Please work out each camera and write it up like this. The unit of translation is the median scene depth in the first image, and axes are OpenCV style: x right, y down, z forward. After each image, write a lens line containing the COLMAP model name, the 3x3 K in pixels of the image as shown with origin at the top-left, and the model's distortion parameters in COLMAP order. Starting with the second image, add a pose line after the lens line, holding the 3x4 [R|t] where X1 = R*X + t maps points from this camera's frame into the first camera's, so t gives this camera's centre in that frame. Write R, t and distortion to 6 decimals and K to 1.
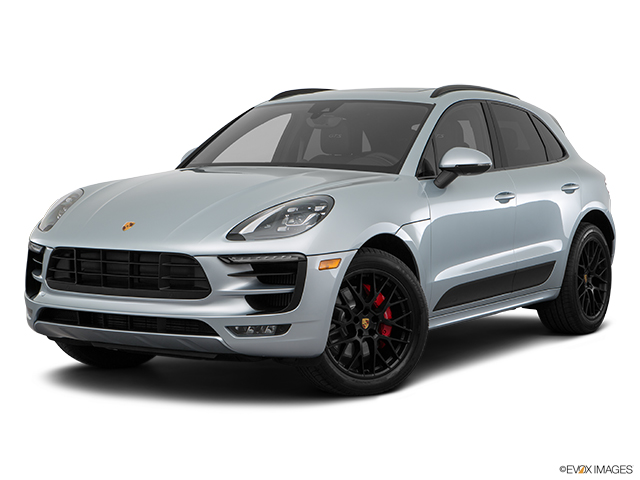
lens RADIAL K [[1191.4, 0, 320.0], [0, 1191.4, 240.0], [0, 0, 1]] dist [0.004439, -0.092472]
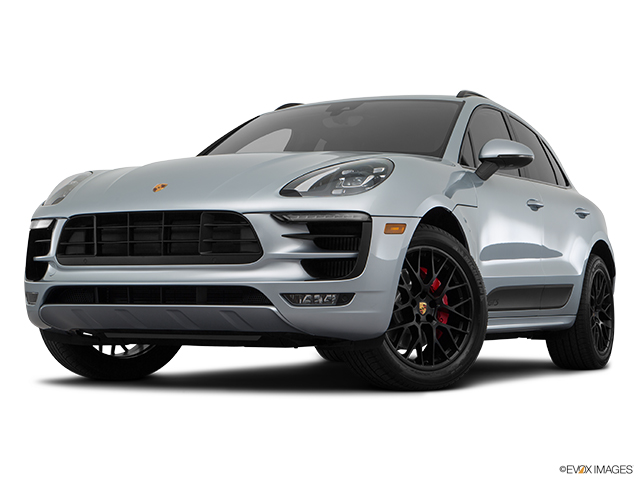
lens RADIAL K [[1103.5, 0, 300.1], [0, 1103.5, 239.9], [0, 0, 1]] dist [-0.003349, -0.065254]
pose [[0.996842, 0.014322, 0.078111, -0.115977], [-0.004673, 0.992478, -0.122336, 0.119207], [-0.079276, 0.121585, 0.989410, 0.190104]]
